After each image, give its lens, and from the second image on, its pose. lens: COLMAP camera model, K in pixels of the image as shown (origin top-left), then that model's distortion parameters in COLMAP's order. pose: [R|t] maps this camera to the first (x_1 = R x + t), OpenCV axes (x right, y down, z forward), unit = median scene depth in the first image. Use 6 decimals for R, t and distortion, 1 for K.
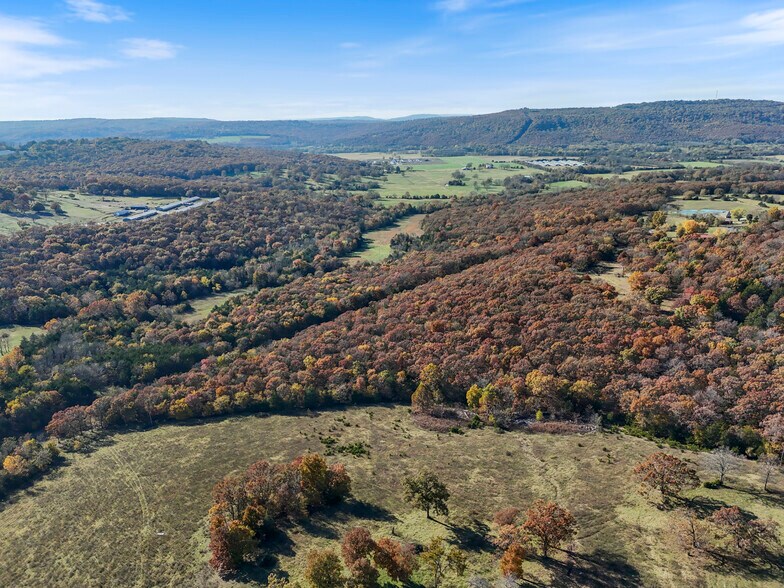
lens RADIAL K [[594.1, 0, 390.5], [0, 594.1, 295.3], [0, 0, 1]] dist [0.082288, -0.074009]
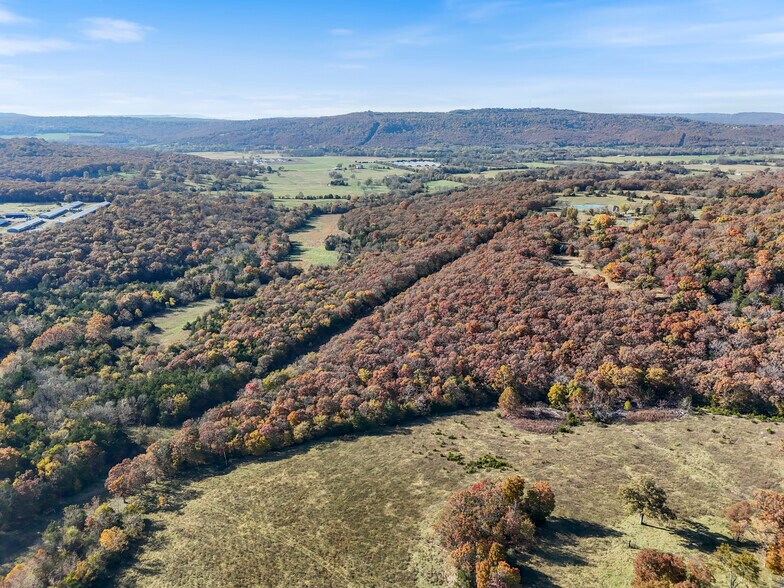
lens RADIAL K [[575.1, 0, 390.4], [0, 575.1, 294.0], [0, 0, 1]] dist [0.075721, -0.064405]
pose [[0.961975, -0.063392, 0.265678, -0.177275], [0.062011, 0.997983, 0.013593, -0.014811], [-0.266004, 0.003399, 0.963966, 0.054949]]
